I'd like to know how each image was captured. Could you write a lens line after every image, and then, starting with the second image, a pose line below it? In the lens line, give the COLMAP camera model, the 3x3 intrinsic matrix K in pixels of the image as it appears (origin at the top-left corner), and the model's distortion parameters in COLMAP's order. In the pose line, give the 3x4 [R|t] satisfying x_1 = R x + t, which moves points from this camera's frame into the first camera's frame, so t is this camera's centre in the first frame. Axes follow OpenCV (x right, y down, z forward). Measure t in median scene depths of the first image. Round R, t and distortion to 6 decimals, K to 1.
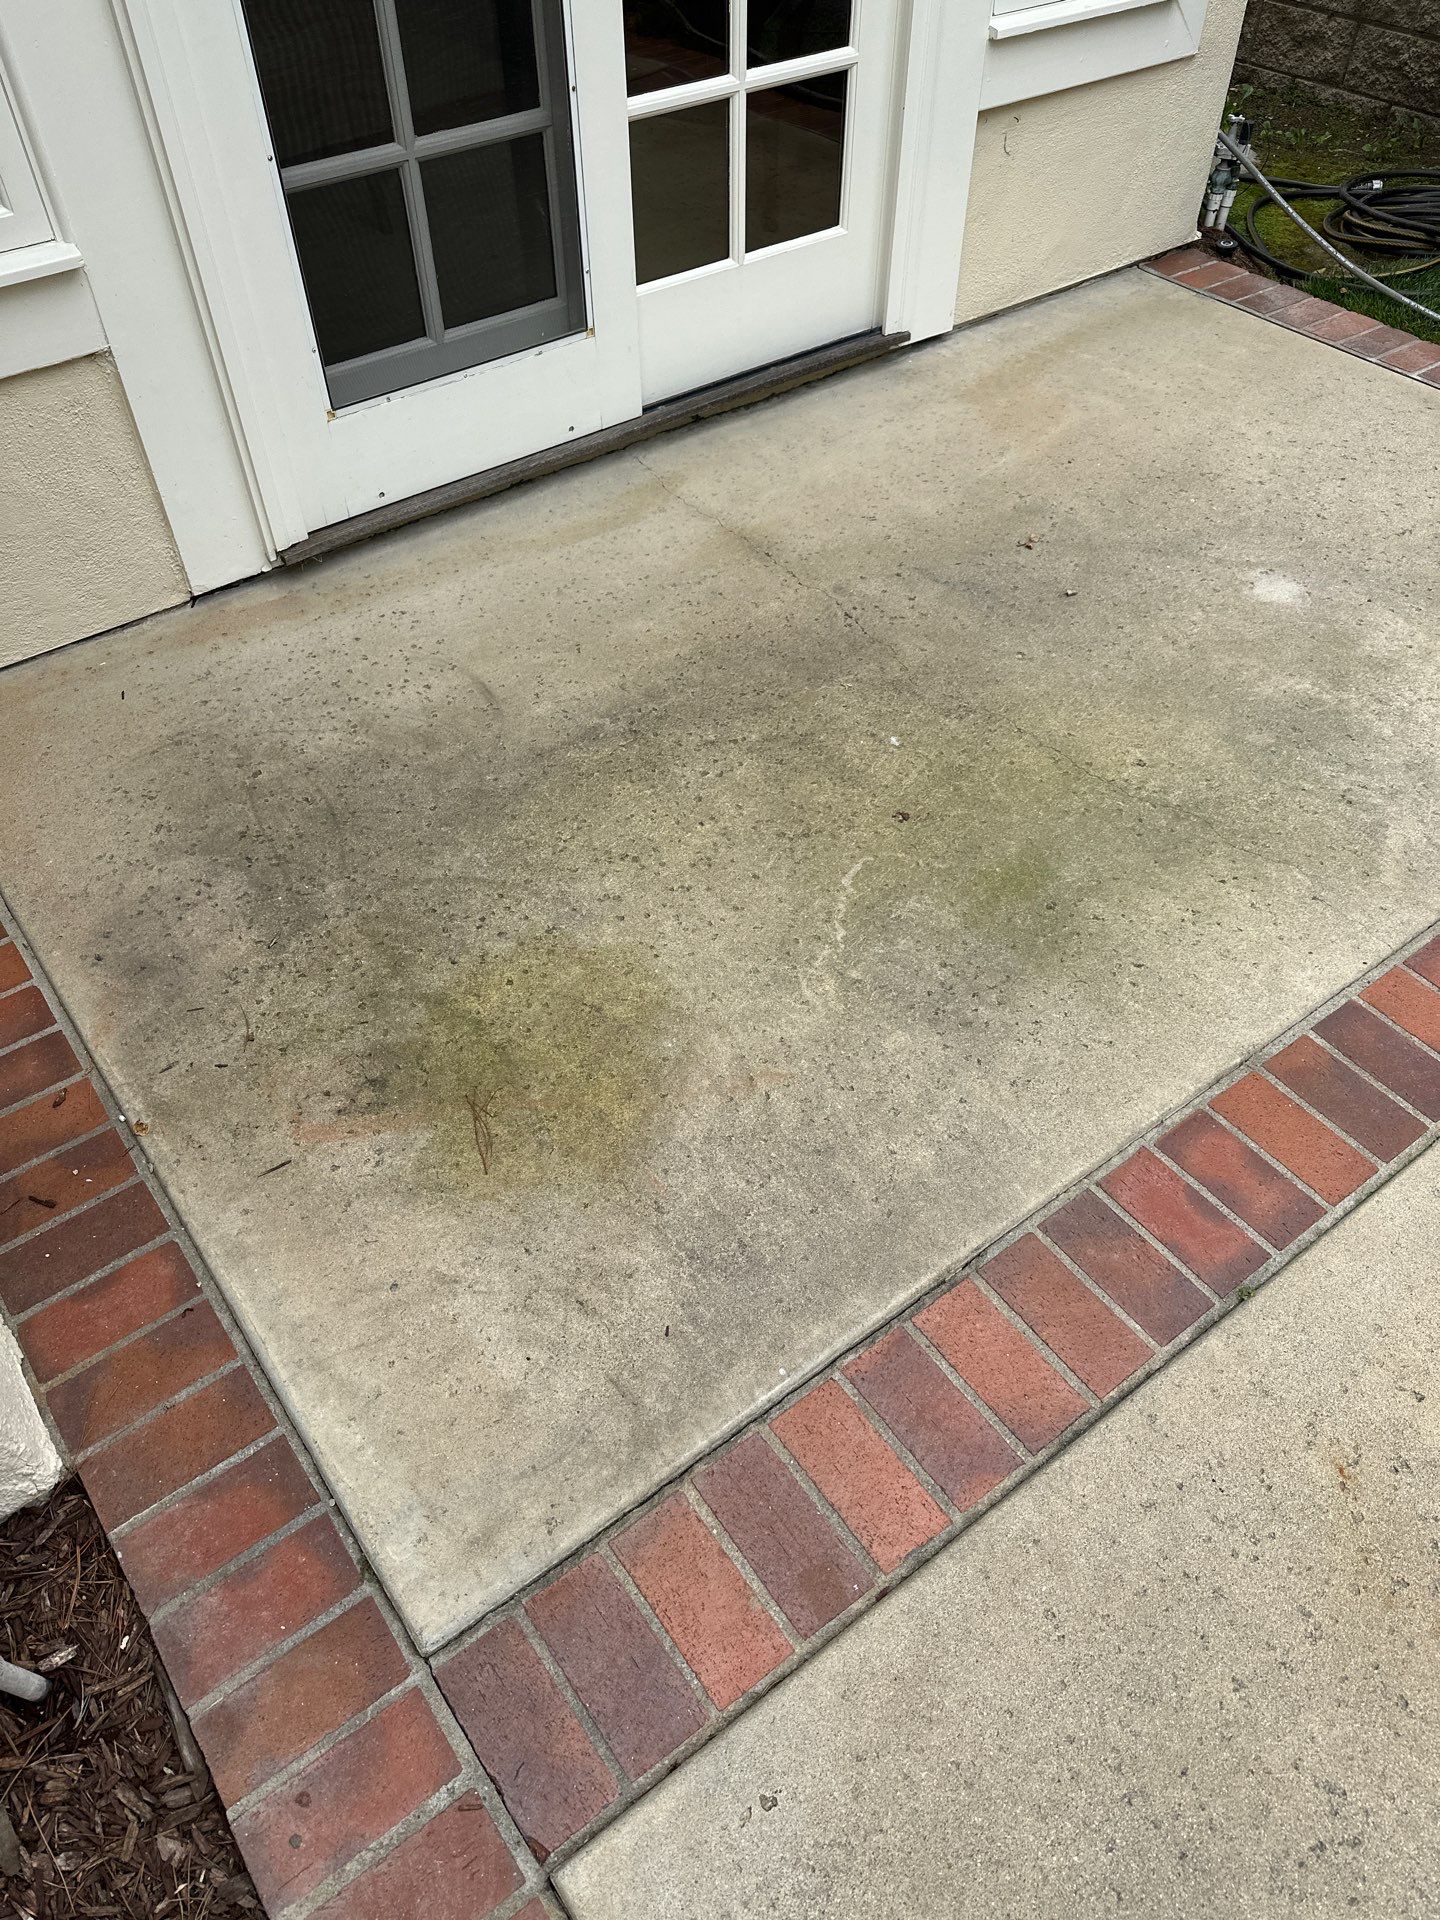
lens RADIAL K [[1353.1, 0, 718.6], [0, 1353.1, 951.6], [0, 0, 1]] dist [0.011034, -0.047288]
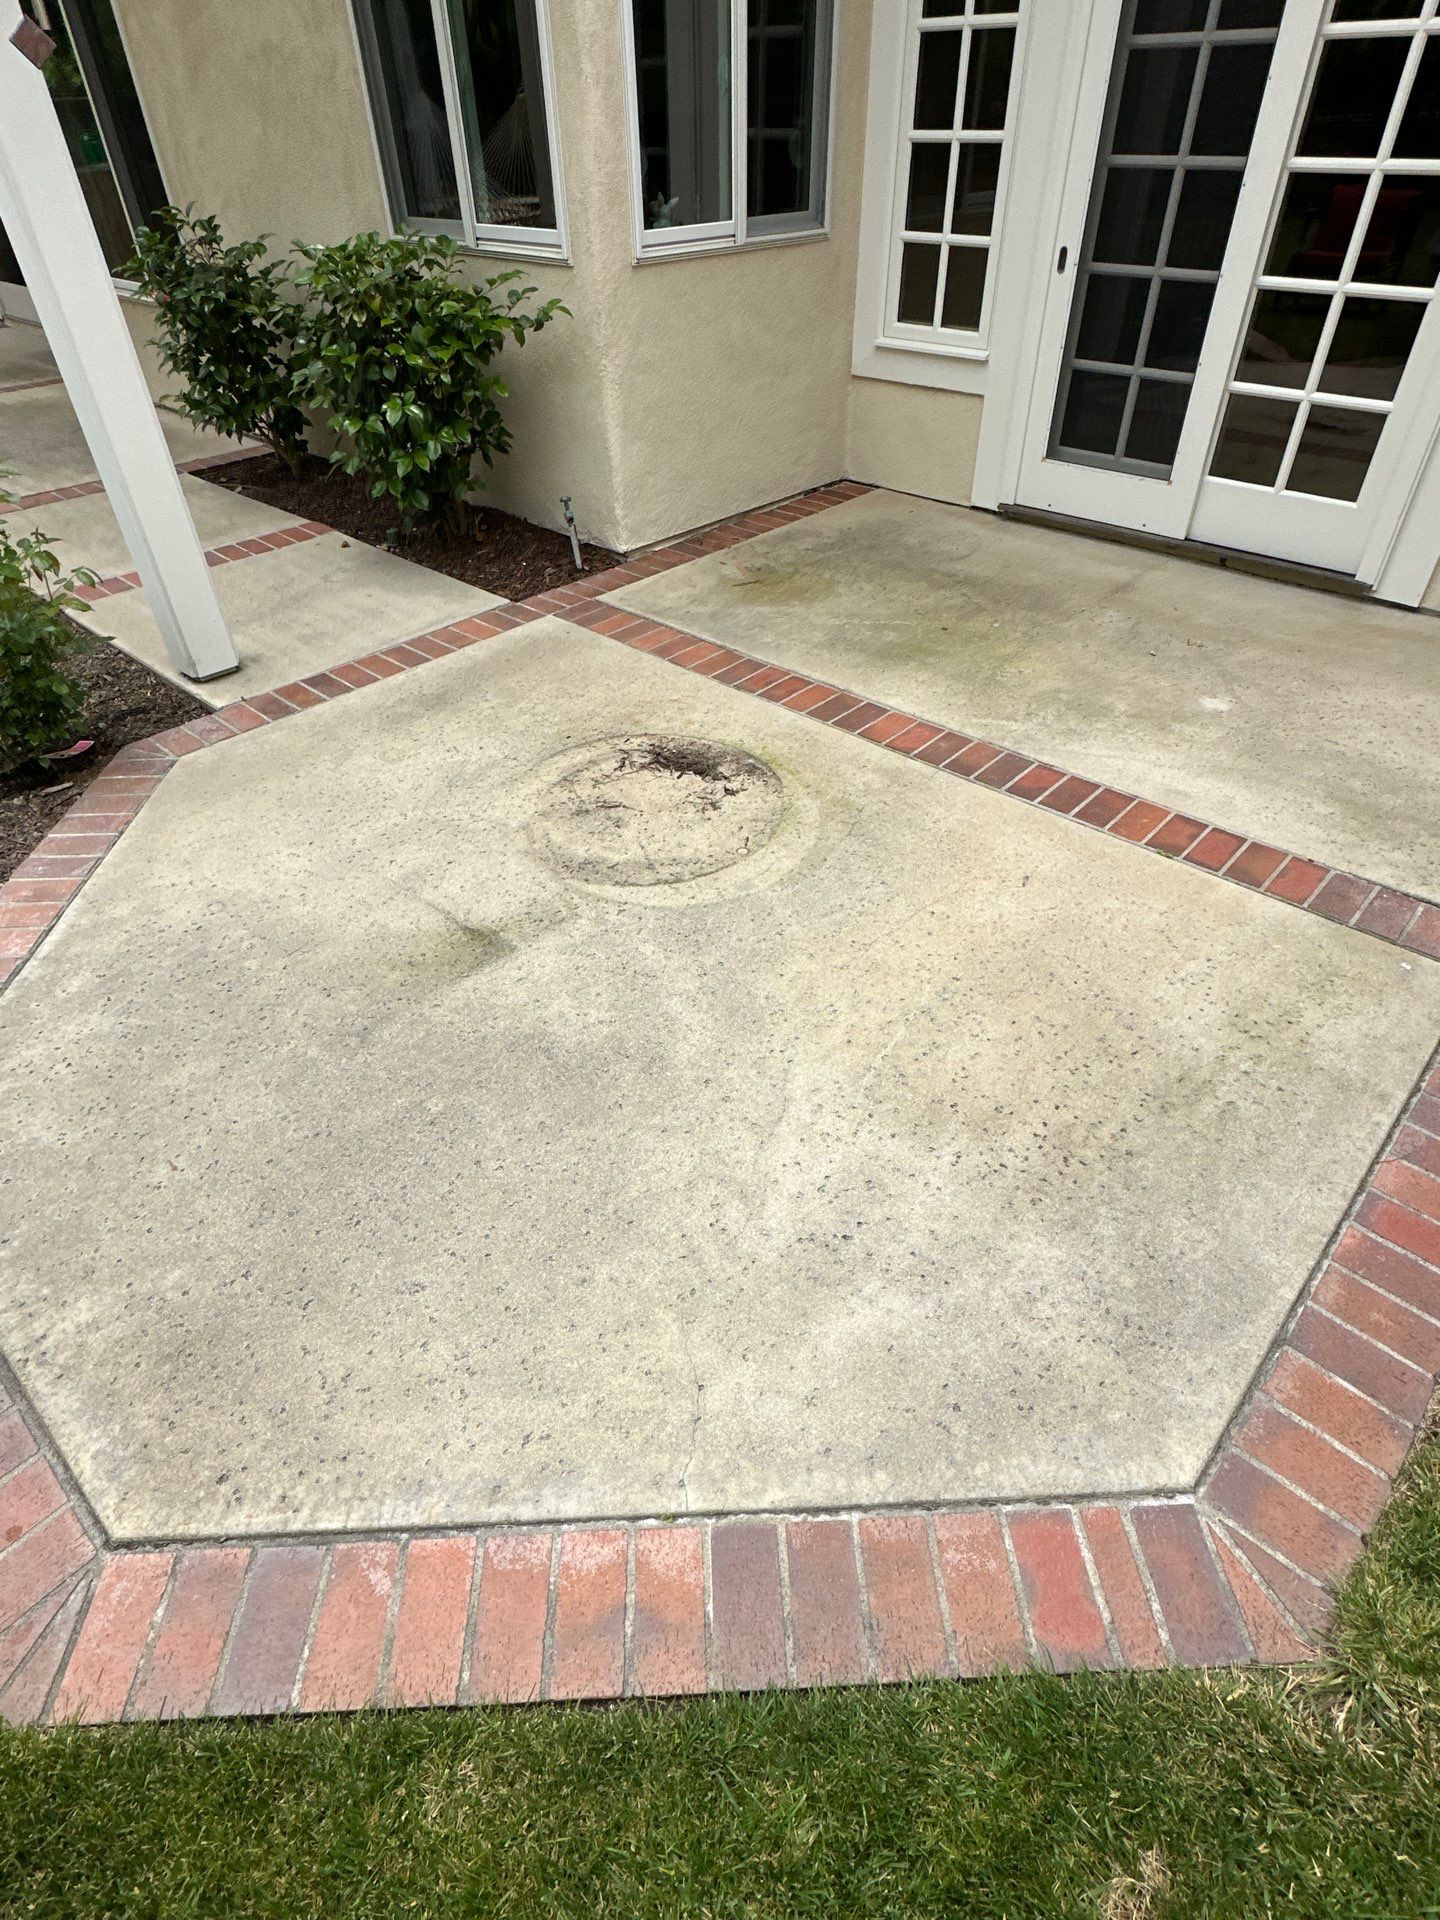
lens RADIAL K [[1029.7, 0, 723.4], [0, 1029.7, 960.5], [0, 0, 1]] dist [-0.043449, 0.008152]
pose [[0.179115, 0.637903, -0.748998, 1.562721], [-0.706419, 0.613269, 0.353373, -0.094193], [0.684755, 0.465812, 0.560473, 0.031006]]
